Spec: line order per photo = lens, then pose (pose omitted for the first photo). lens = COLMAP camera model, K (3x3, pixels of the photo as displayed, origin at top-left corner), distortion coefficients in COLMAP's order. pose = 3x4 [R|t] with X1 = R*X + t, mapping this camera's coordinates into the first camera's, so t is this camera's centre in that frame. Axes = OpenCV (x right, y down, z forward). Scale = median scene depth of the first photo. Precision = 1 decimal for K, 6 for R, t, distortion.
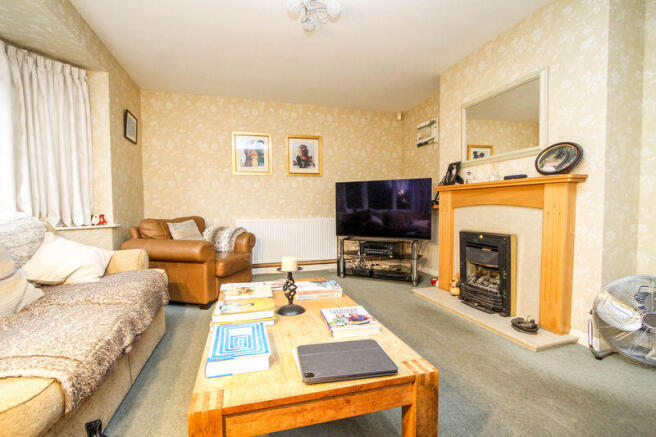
lens RADIAL K [[302.9, 0, 328.2], [0, 302.9, 218.4], [0, 0, 1]] dist [-0.001026, -0.000239]
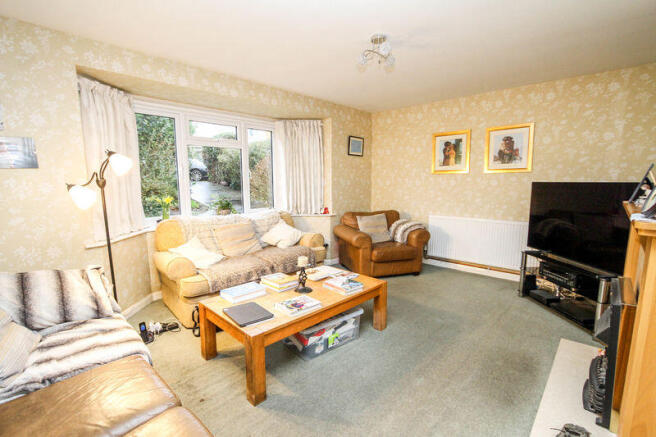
lens RADIAL K [[302.9, 0, 328.5], [0, 302.9, 222.7], [0, 0, 1]] dist [-0.001026, -0.000239]
pose [[0.512956, 0.121270, -0.849806, 0.453593], [-0.037050, 0.992176, 0.119223, -0.087429], [0.857615, -0.029671, 0.513436, 0.112298]]
